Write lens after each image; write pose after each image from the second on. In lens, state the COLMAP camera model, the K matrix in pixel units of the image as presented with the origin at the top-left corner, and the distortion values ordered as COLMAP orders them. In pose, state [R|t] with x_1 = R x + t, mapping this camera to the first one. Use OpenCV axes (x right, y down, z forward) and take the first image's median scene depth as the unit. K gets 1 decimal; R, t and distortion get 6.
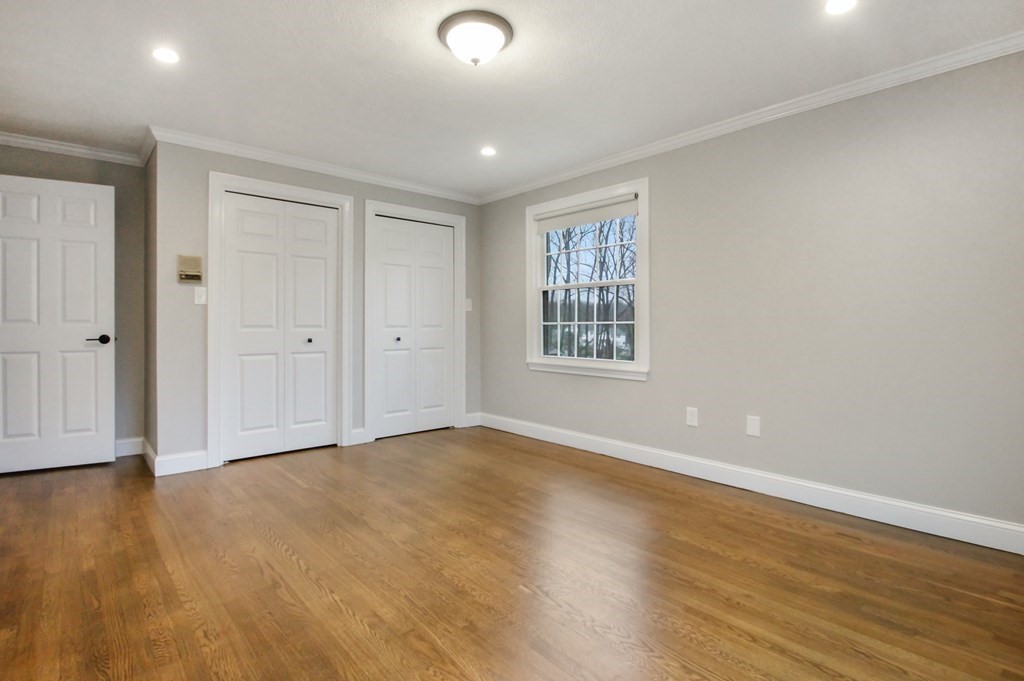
lens RADIAL K [[501.6, 0, 511.5], [0, 501.6, 328.2], [0, 0, 1]] dist [0.003370, -0.012704]
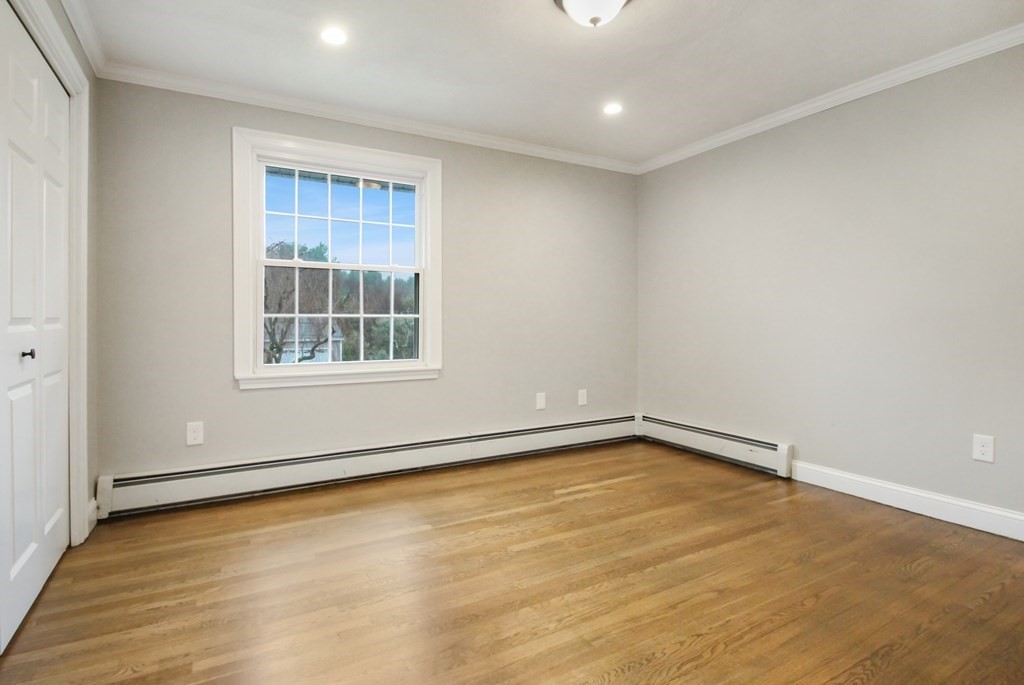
lens RADIAL K [[501.6, 0, 511.5], [0, 501.6, 330.2], [0, 0, 1]] dist [0.003370, -0.012704]
pose [[0.225163, -0.019924, 0.974117, -0.648876], [0.001610, 0.999797, 0.020077, -0.003883], [-0.974320, -0.002952, 0.225150, 0.696079]]
